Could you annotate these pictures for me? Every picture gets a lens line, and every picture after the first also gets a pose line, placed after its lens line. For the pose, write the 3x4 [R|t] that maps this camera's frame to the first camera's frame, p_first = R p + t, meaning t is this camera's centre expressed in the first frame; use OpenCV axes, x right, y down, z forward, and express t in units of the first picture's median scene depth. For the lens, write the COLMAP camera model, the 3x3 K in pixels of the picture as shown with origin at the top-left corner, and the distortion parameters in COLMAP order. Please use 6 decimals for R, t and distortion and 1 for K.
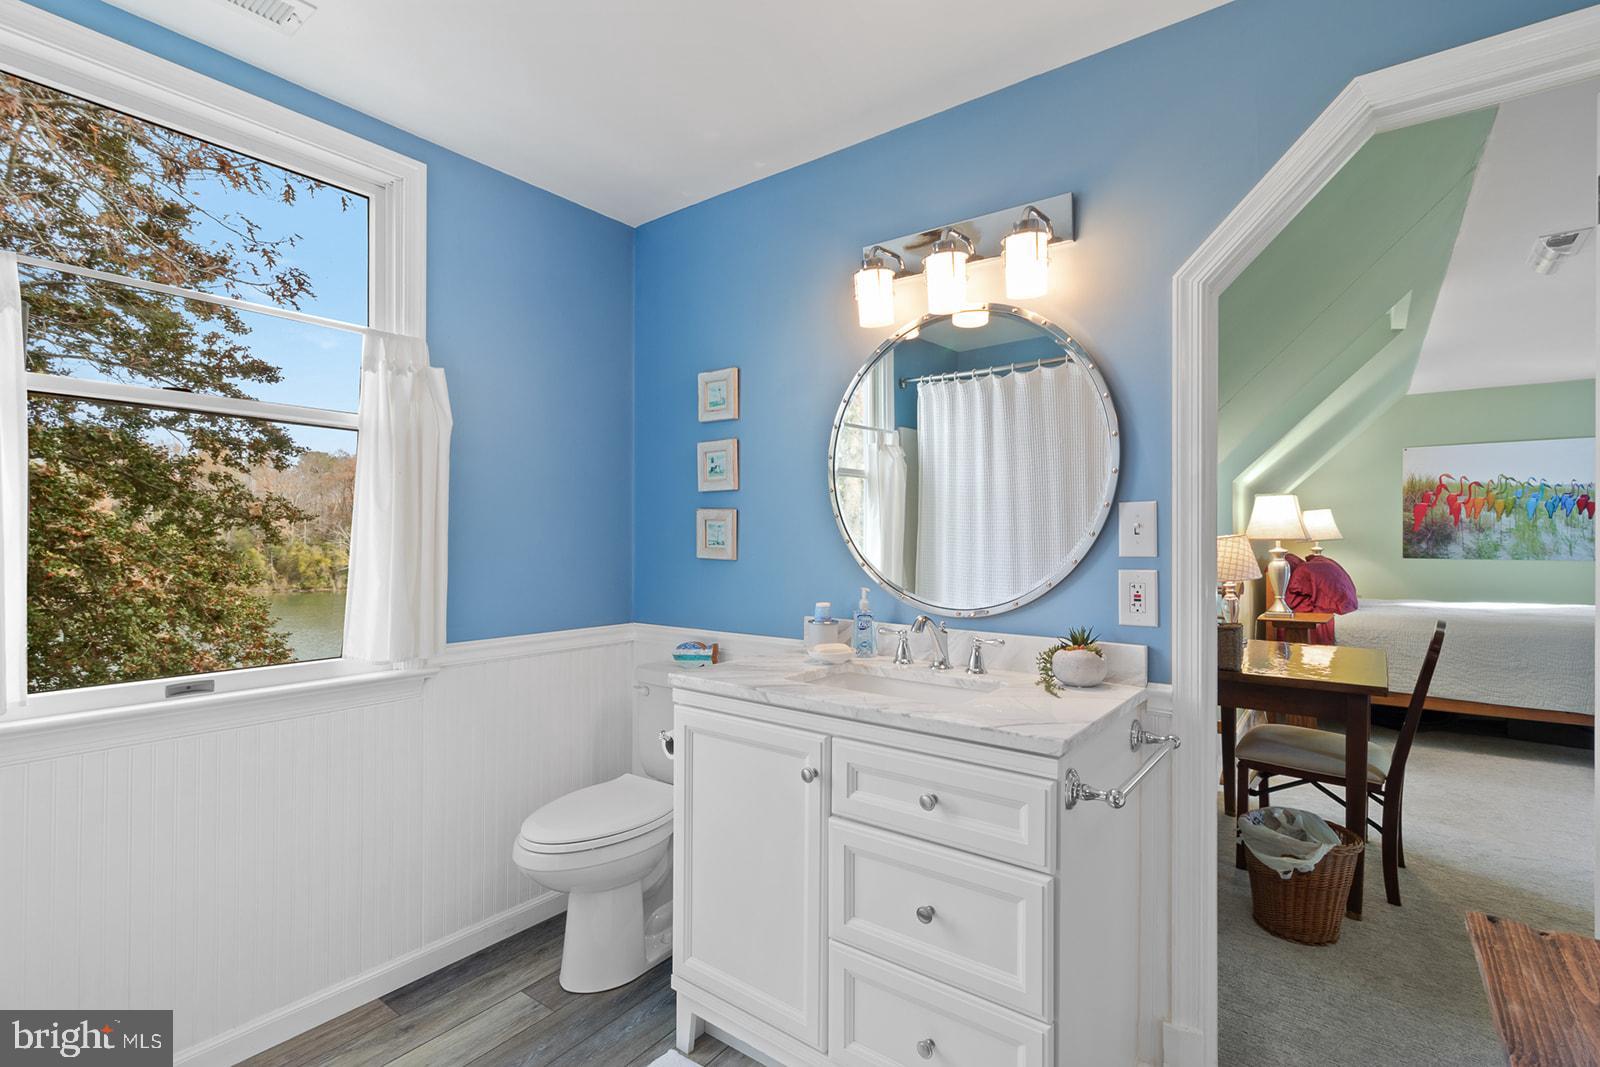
lens RADIAL K [[737.2, 0, 796.5], [0, 737.2, 549.0], [0, 0, 1]] dist [0.002476, 0.000441]
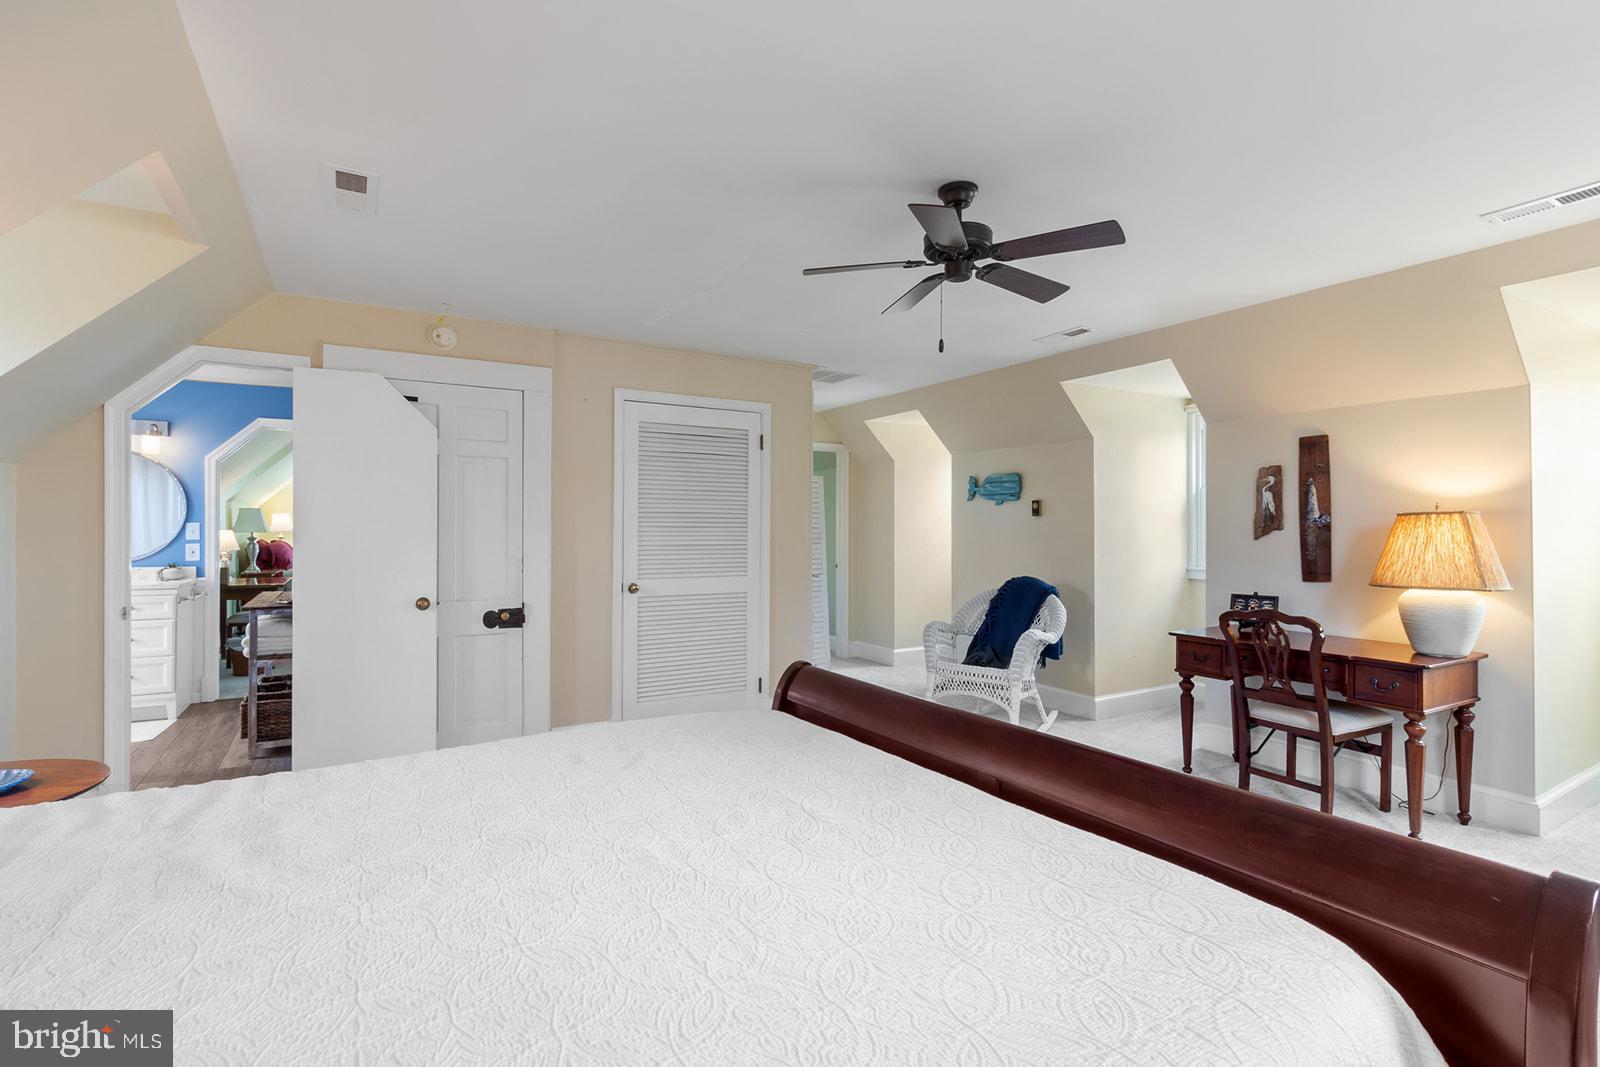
lens RADIAL K [[740.8, 0, 802.0], [0, 740.8, 516.1], [0, 0, 1]] dist [0.000795, 0.000081]
pose [[0.369891, 0.013447, 0.928978, -1.603704], [0.012881, 0.999725, -0.019600, 0.005083], [-0.928986, 0.019215, 0.369616, -2.742728]]
